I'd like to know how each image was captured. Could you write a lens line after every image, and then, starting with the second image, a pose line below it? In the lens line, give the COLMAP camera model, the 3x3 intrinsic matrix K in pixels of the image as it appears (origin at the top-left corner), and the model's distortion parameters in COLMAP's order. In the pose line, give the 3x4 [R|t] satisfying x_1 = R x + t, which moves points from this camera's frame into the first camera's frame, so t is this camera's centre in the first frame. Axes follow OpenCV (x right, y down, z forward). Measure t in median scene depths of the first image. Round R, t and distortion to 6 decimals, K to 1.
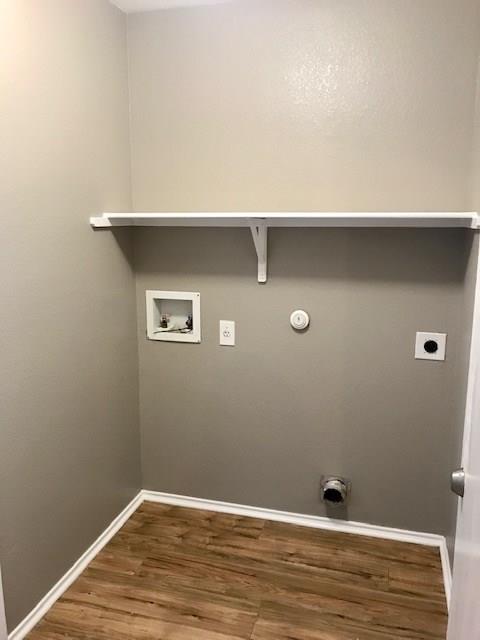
lens RADIAL K [[525.8, 0, 238.2], [0, 525.8, 318.0], [0, 0, 1]] dist [0.020918, -0.014318]
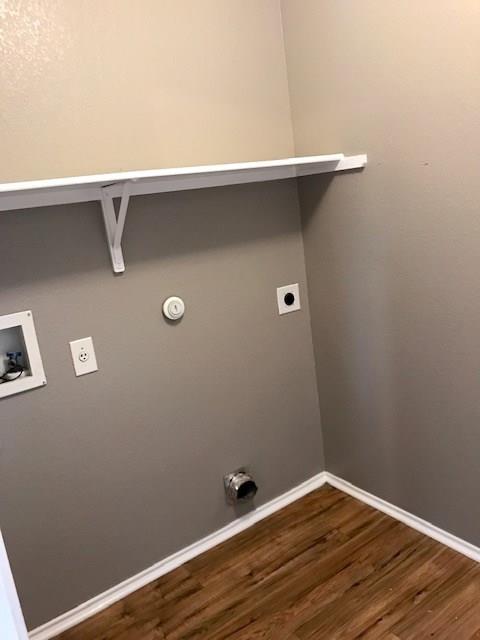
lens RADIAL K [[525.8, 0, 239.3], [0, 525.8, 321.3], [0, 0, 1]] dist [0.020918, -0.014318]
pose [[0.612834, -0.259838, 0.746270, -0.445357], [0.268525, 0.956671, 0.112585, -0.043136], [-0.743188, 0.131396, 0.656053, 0.406369]]
